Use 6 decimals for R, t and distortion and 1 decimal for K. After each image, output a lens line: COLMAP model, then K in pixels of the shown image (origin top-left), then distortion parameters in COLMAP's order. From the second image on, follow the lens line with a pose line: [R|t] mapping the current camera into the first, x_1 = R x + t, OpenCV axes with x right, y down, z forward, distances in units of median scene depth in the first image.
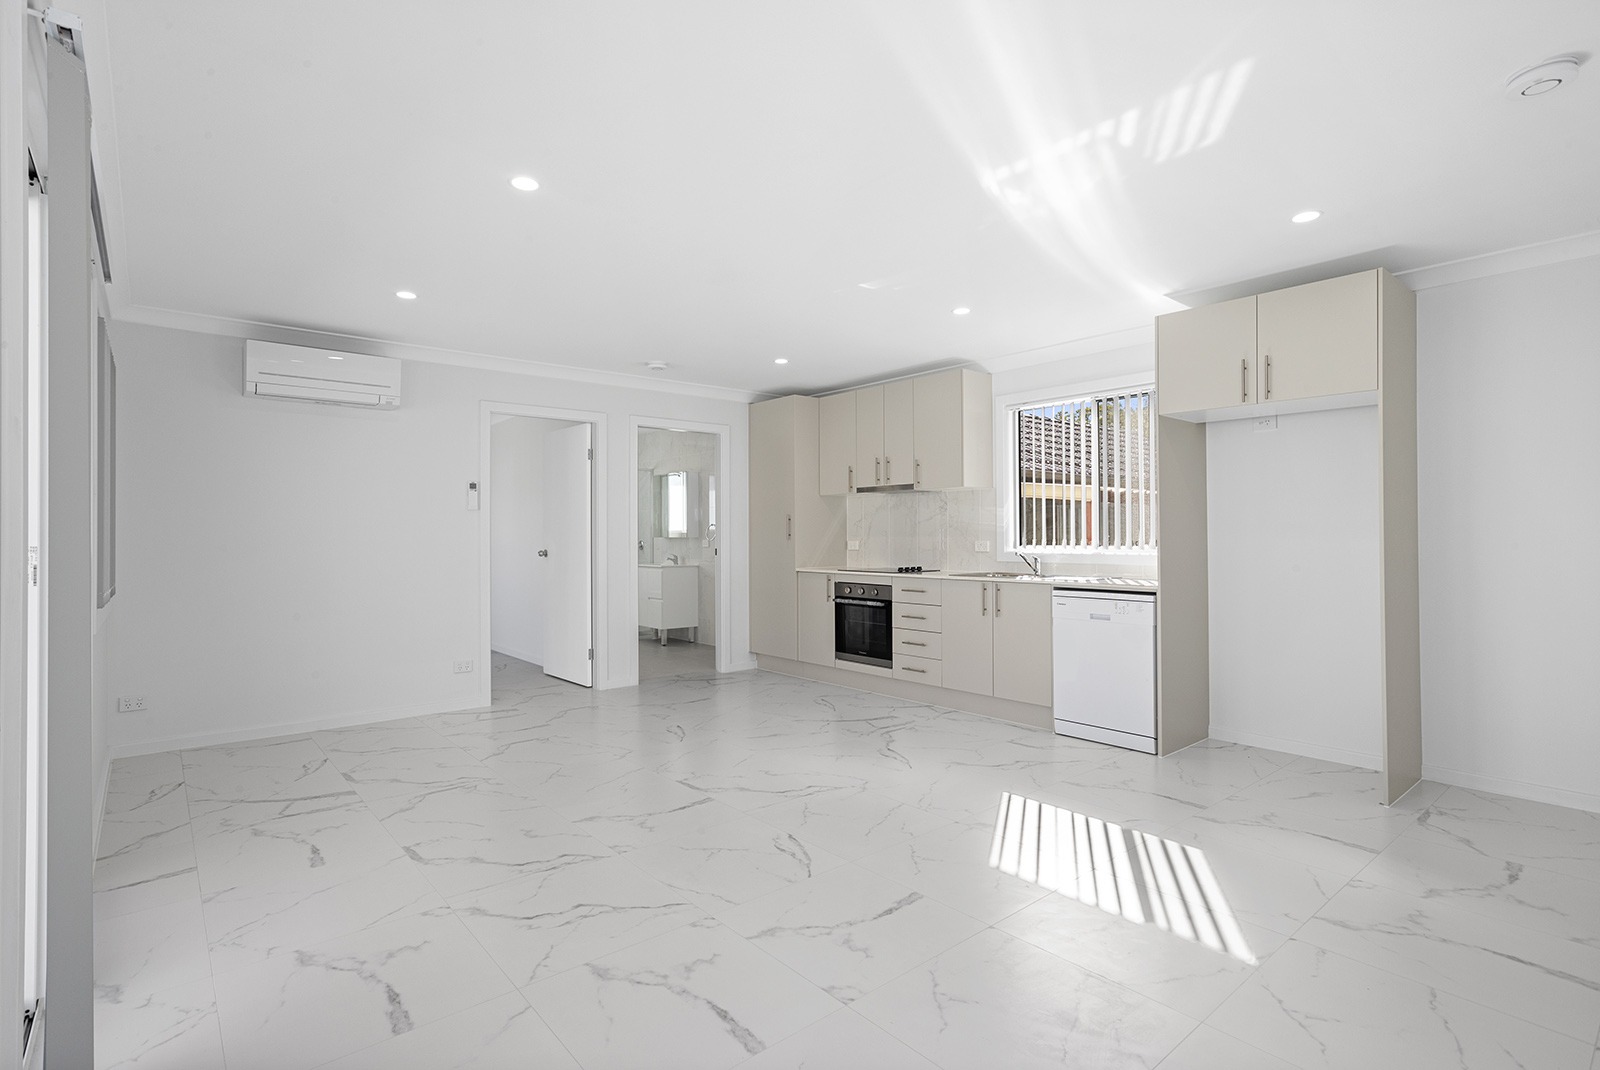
lens RADIAL K [[774.6, 0, 792.6], [0, 774.6, 521.7], [0, 0, 1]] dist [-0.026003, 0.018846]
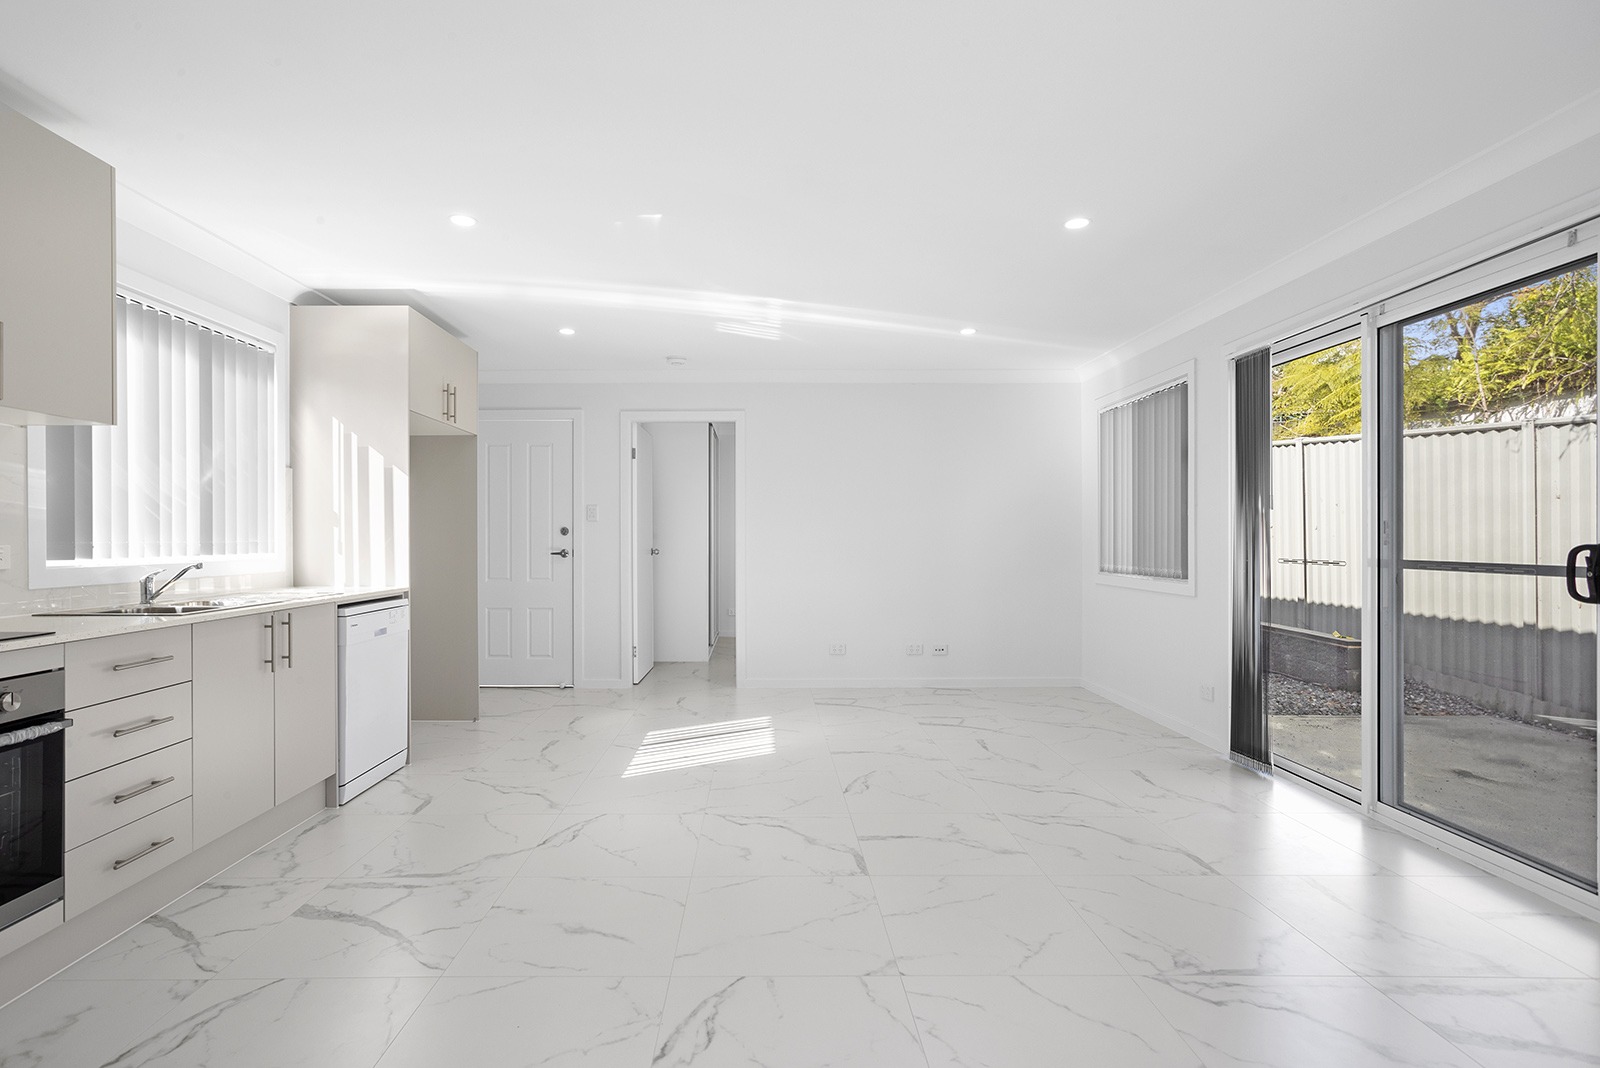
lens RADIAL K [[783.0, 0, 763.5], [0, 783.0, 539.1], [0, 0, 1]] dist [-0.028573, 0.023861]
pose [[-0.766875, 0.004770, 0.641779, -0.406346], [-0.006563, 0.999862, -0.015273, 0.029017], [-0.641763, -0.015924, -0.766737, 1.217663]]
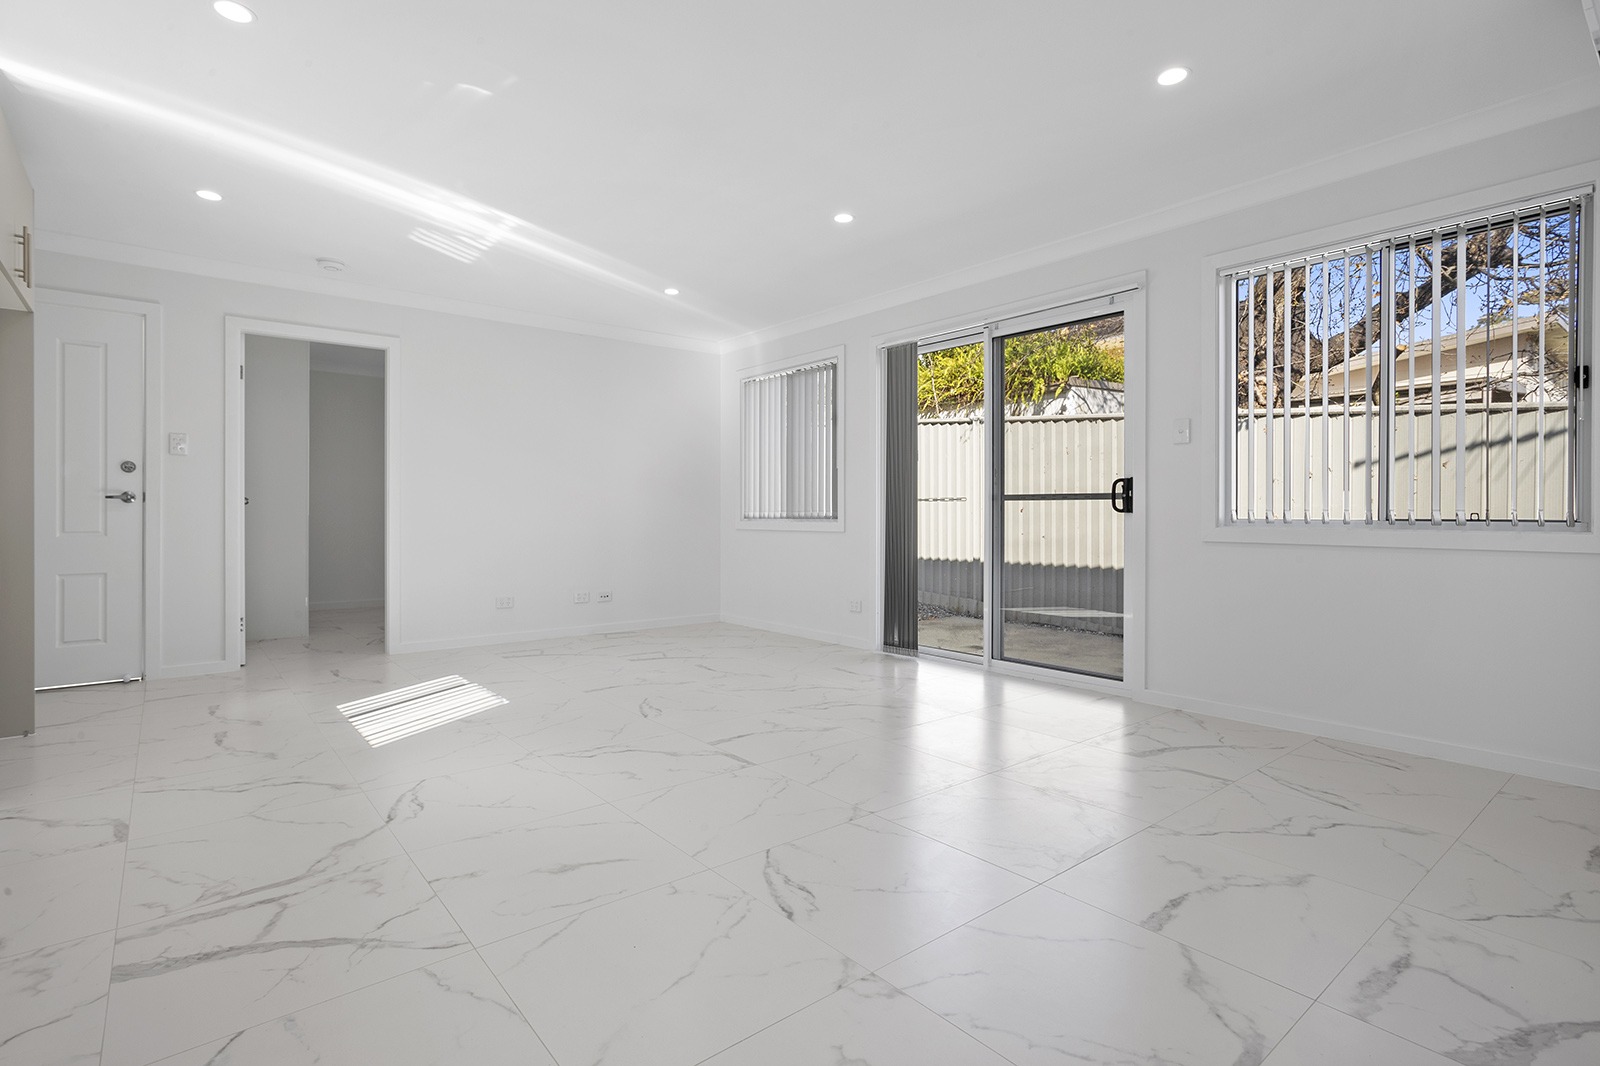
lens RADIAL K [[774.6, 0, 792.6], [0, 774.6, 519.7], [0, 0, 1]] dist [-0.026003, 0.018846]
pose [[-0.999887, 0.003314, 0.014676, -0.151856], [0.003157, 0.999937, -0.010740, 0.072529], [-0.014711, -0.010692, -0.999835, 1.345242]]
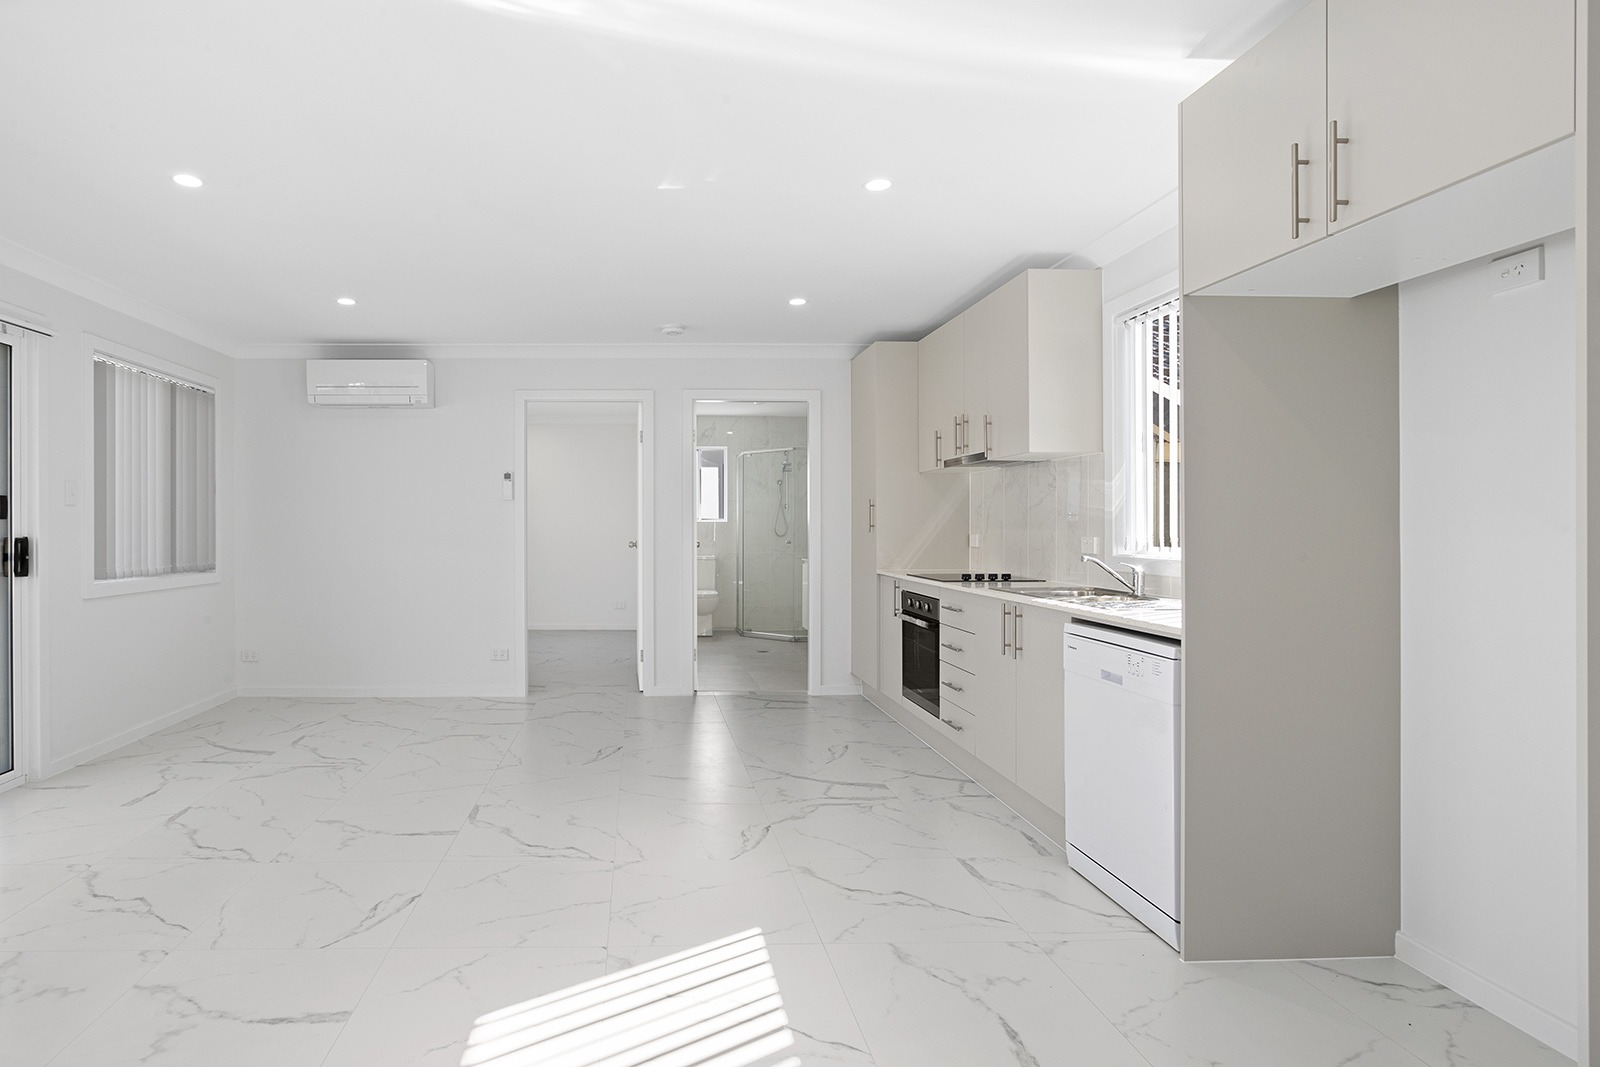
lens RADIAL K [[833.2, 0, 658.5], [0, 833.2, 528.6], [0, 0, 1]] dist [-0.029735, 0.024995]
pose [[0.781928, 0.004898, -0.623349, 0.451737], [0.008213, 0.999801, 0.018159, 0.003887], [0.623314, -0.019318, 0.781733, 0.298284]]
